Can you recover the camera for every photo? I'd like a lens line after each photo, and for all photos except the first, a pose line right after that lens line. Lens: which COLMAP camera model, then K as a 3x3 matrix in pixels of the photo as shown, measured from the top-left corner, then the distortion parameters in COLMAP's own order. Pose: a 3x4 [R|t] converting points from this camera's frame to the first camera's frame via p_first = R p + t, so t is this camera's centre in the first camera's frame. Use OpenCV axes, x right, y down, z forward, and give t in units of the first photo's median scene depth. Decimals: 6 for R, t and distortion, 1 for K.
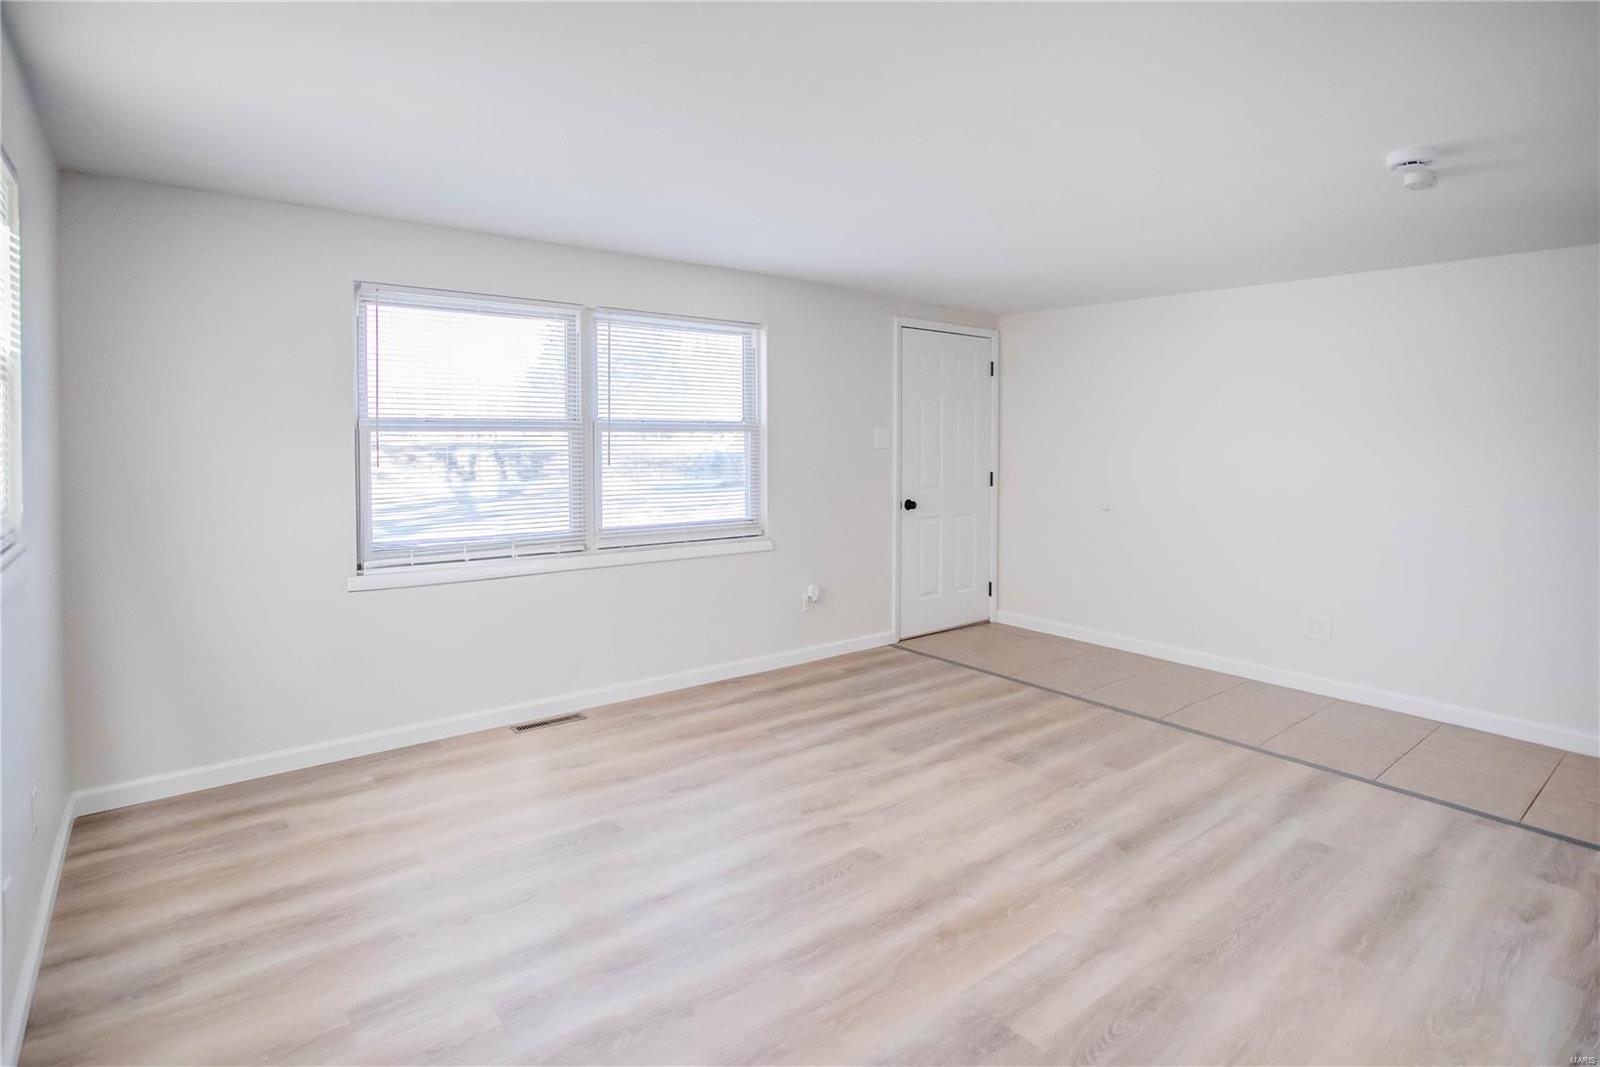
lens RADIAL K [[784.9, 0, 800.0], [0, 784.9, 533.5], [0, 0, 1]] dist [-0.066494, 0.000112]
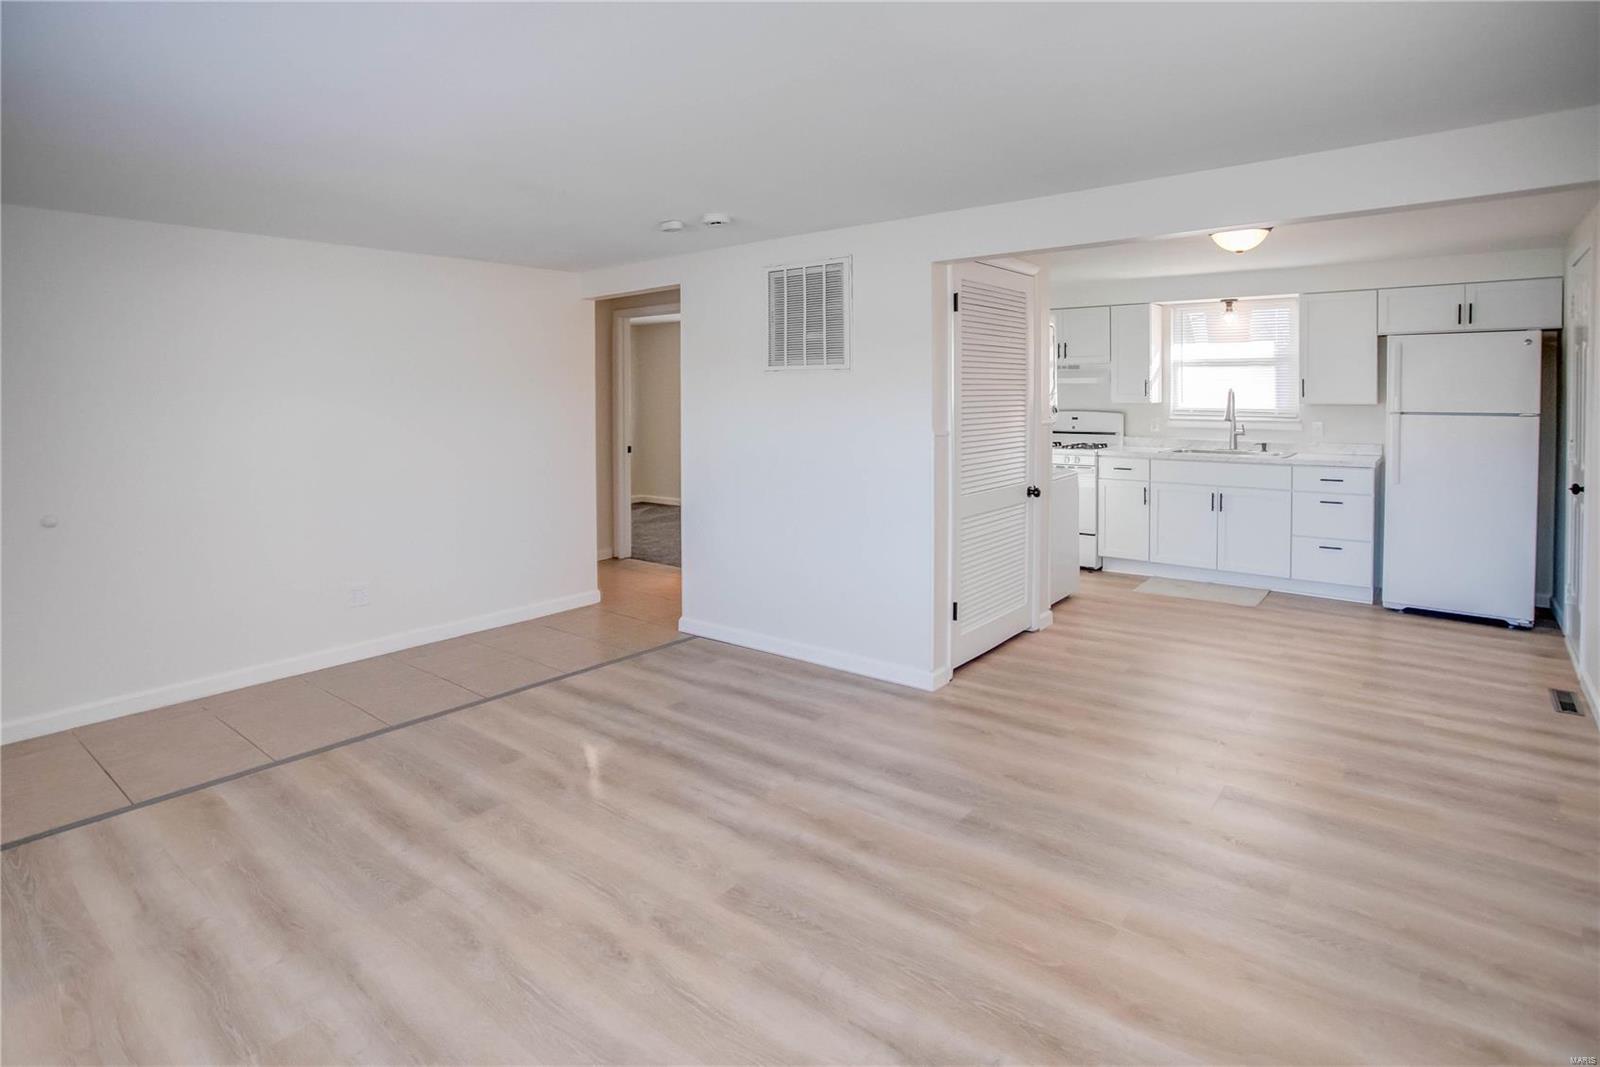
lens RADIAL K [[822.1, 0, 798.0], [0, 822.1, 502.3], [0, 0, 1]] dist [-0.042393, 0.000123]
pose [[-0.203939, -0.127228, 0.970681, -0.565092], [0.120879, 0.980659, 0.153932, -0.112245], [-0.971492, 0.148728, -0.184616, 0.771872]]
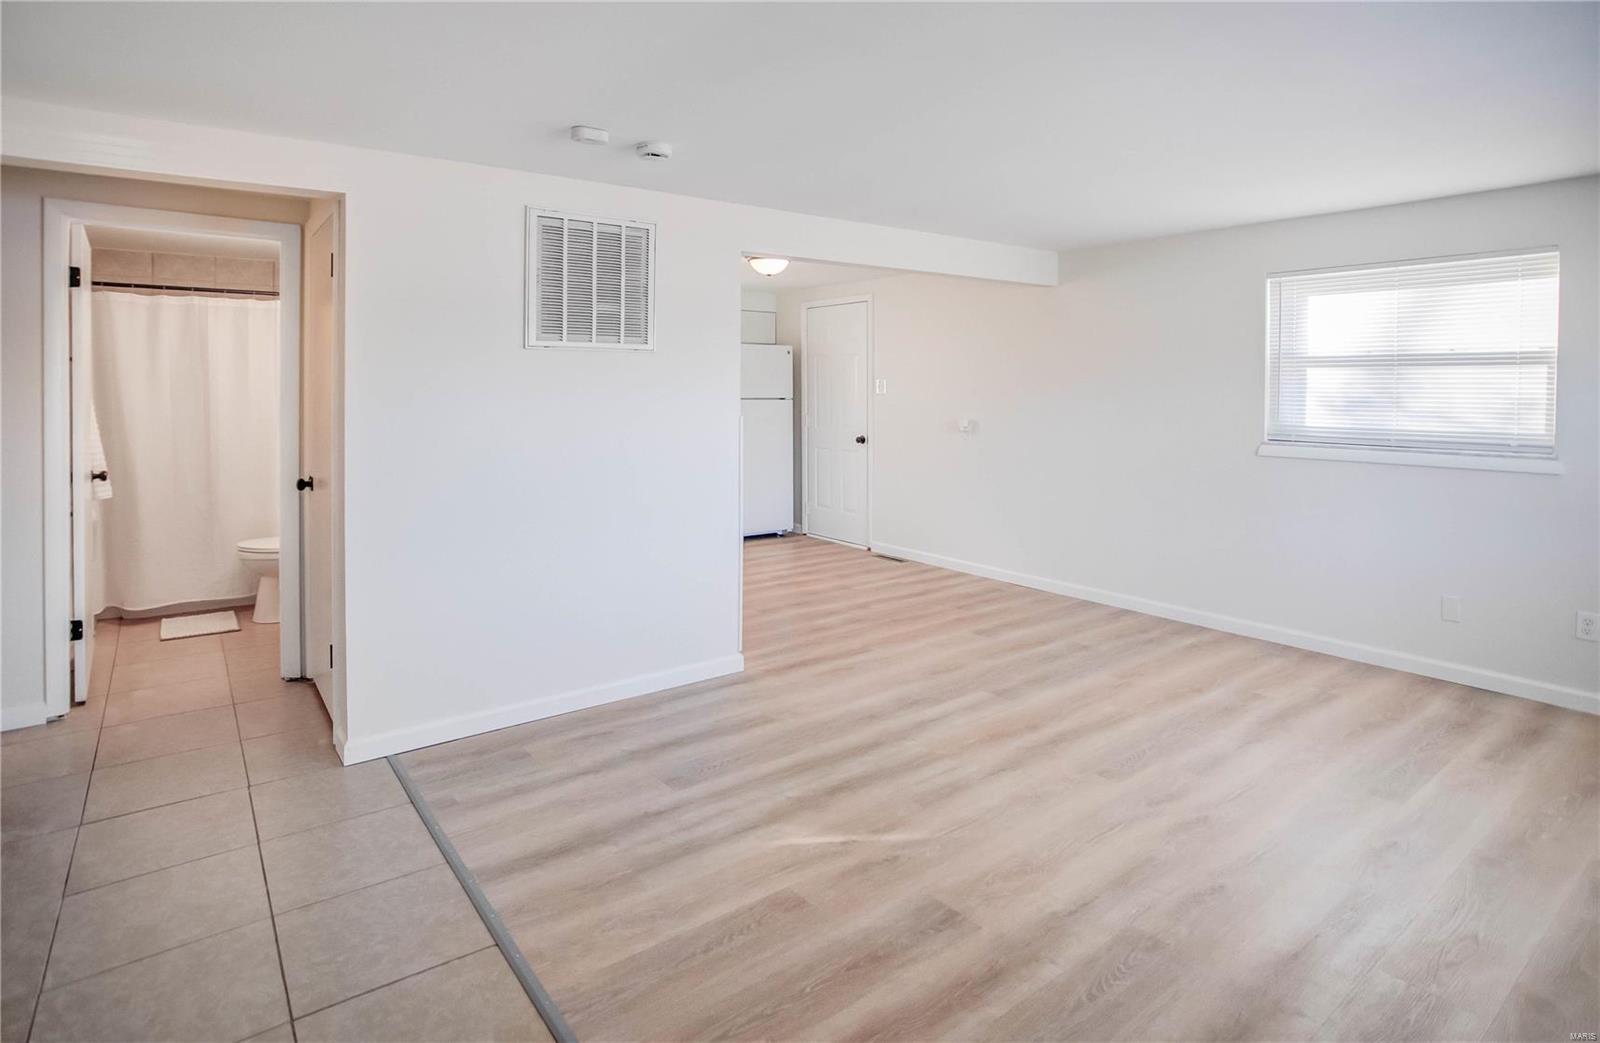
lens RADIAL K [[838.3, 0, 801.3], [0, 838.3, 506.0], [0, 0, 1]] dist [-0.050392, 0.000943]
pose [[-0.999638, -0.005627, 0.026327, 0.369909], [0.001004, 0.969443, 0.245314, -0.178819], [-0.026903, 0.245251, -0.969086, 1.530505]]
